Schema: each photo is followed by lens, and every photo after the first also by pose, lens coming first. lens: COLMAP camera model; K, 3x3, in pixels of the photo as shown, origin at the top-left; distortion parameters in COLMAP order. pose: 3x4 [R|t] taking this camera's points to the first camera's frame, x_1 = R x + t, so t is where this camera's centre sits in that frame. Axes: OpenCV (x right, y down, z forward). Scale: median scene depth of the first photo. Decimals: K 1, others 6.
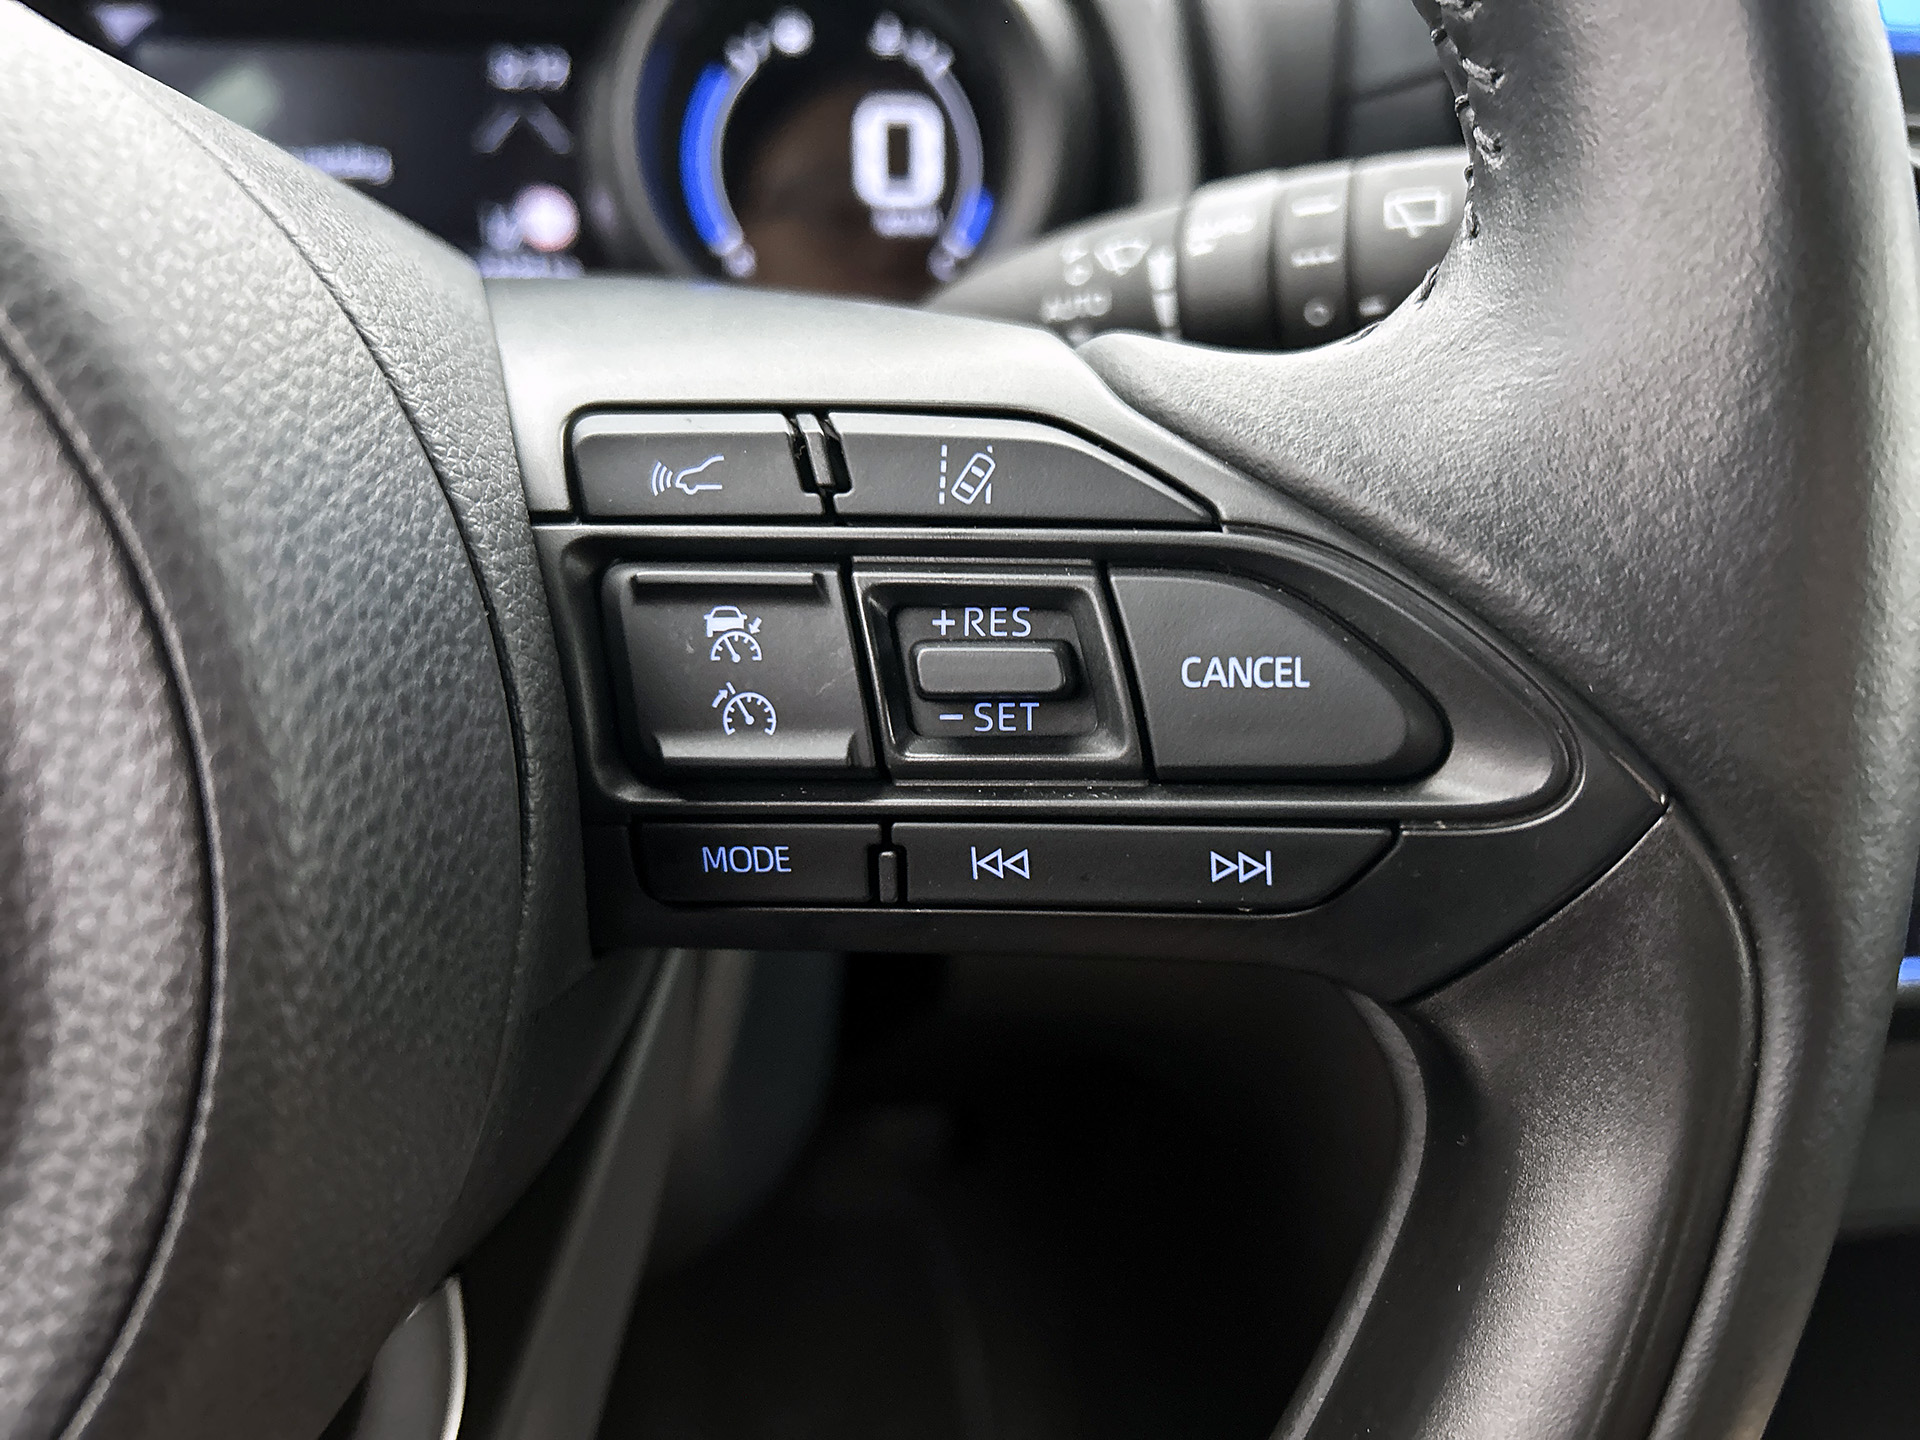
lens RADIAL K [[1570.1, 0, 935.0], [0, 1570.1, 712.3], [0, 0, 1]] dist [-0.008753, -0.010382]
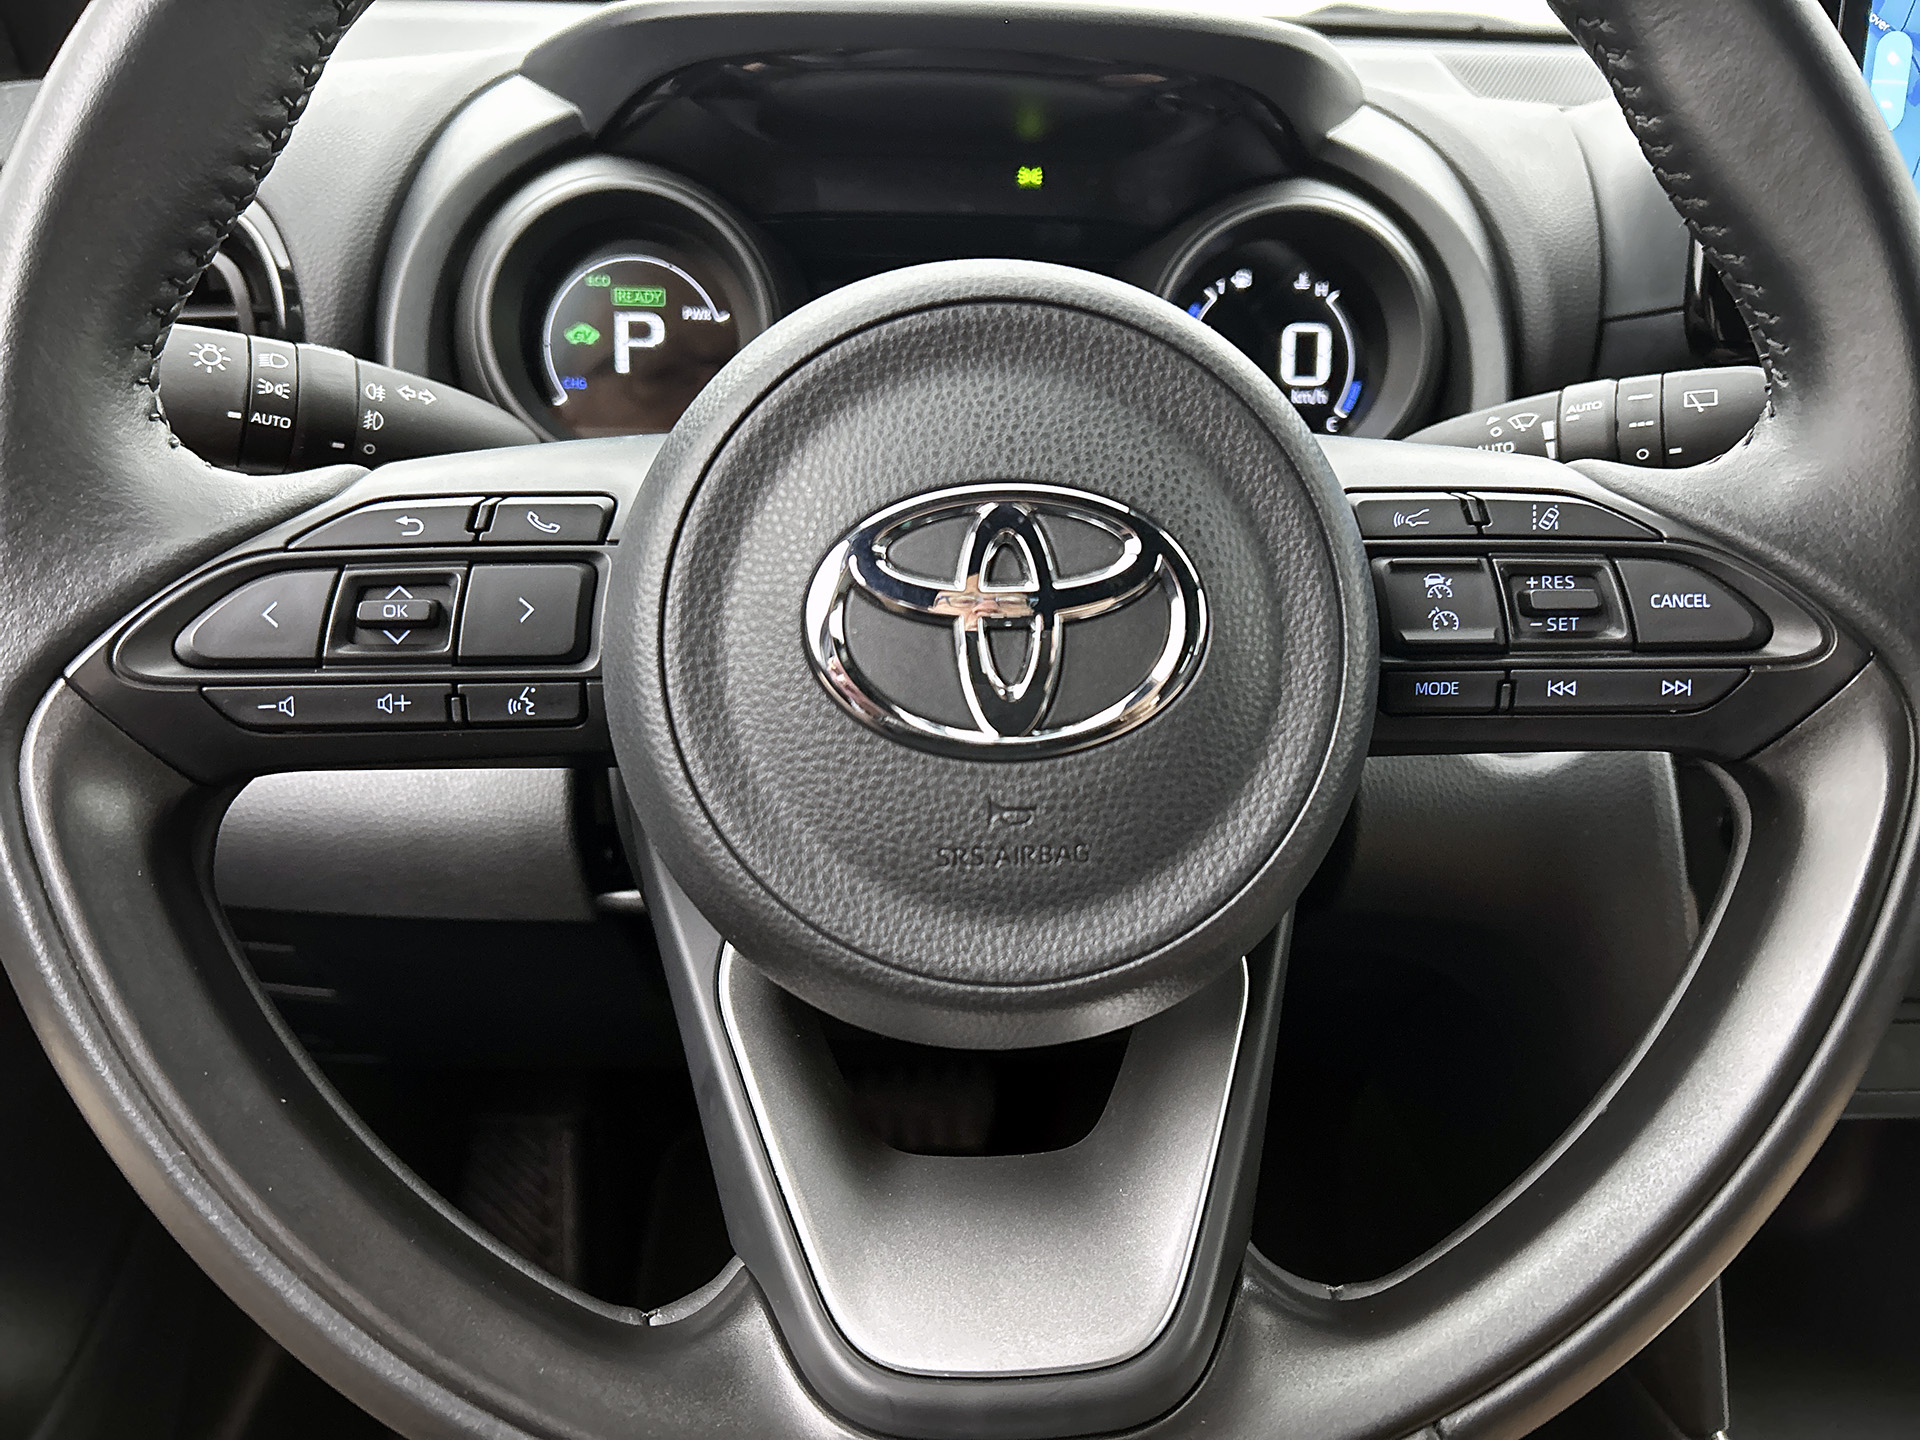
lens RADIAL K [[1501.9, 0, 960.0], [0, 1501.9, 720.0], [0, 0, 1]] dist [0.003211, -0.001304]
pose [[0.998360, 0.022610, -0.052595, -0.705107], [-0.026831, 0.996354, -0.080984, 0.339599], [0.050573, 0.082263, 0.995327, -1.181735]]
